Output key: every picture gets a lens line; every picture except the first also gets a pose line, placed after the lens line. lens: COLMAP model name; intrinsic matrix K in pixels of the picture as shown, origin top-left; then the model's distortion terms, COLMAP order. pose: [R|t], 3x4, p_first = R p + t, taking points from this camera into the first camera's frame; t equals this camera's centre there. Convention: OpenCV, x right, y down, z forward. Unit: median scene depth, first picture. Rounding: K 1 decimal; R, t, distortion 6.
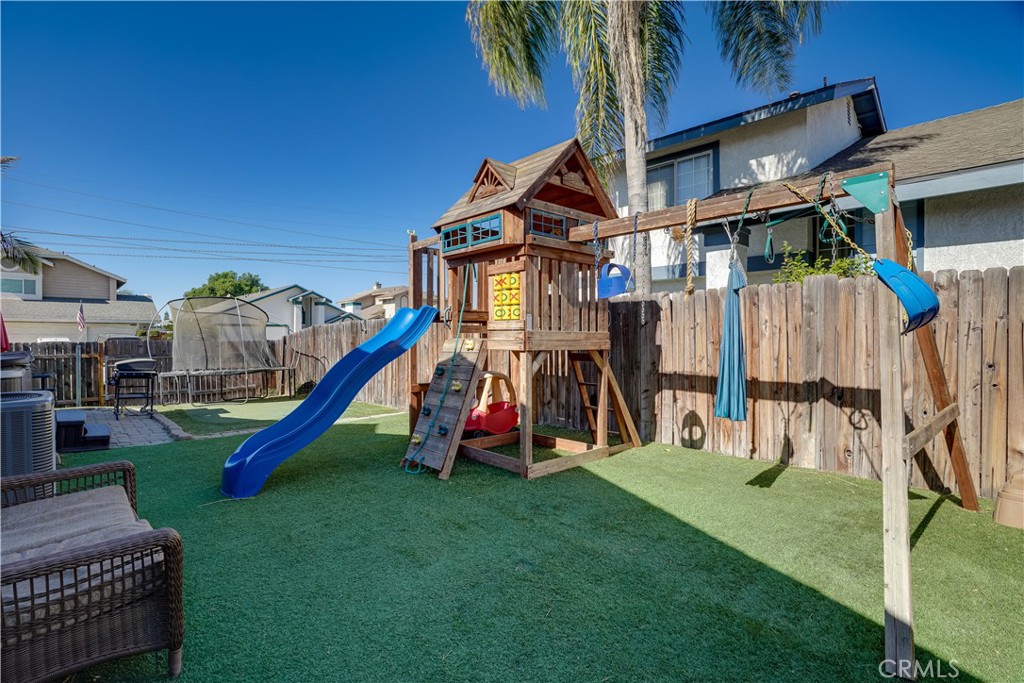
lens RADIAL K [[490.4, 0, 525.7], [0, 490.4, 340.2], [0, 0, 1]] dist [-0.063039, 0.029451]
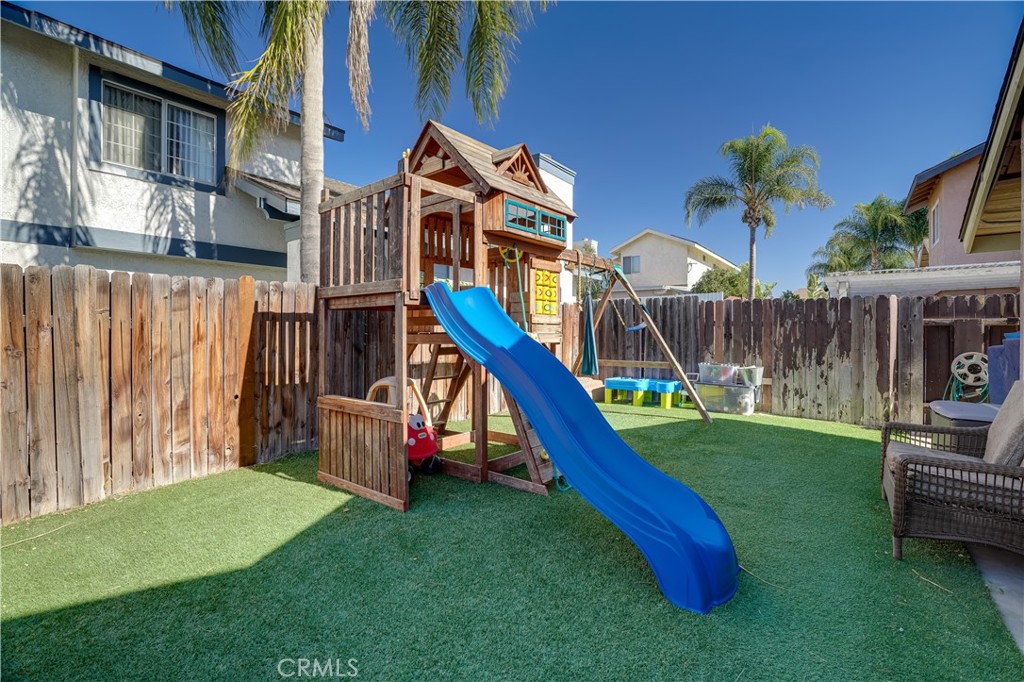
lens RADIAL K [[490.4, 0, 525.7], [0, 490.4, 339.7], [0, 0, 1]] dist [-0.063039, 0.029451]
pose [[-0.169640, -0.007004, 0.985481, -0.698587], [0.005003, 0.999956, 0.007968, 0.003322], [-0.985493, 0.006282, -0.169597, 0.789195]]
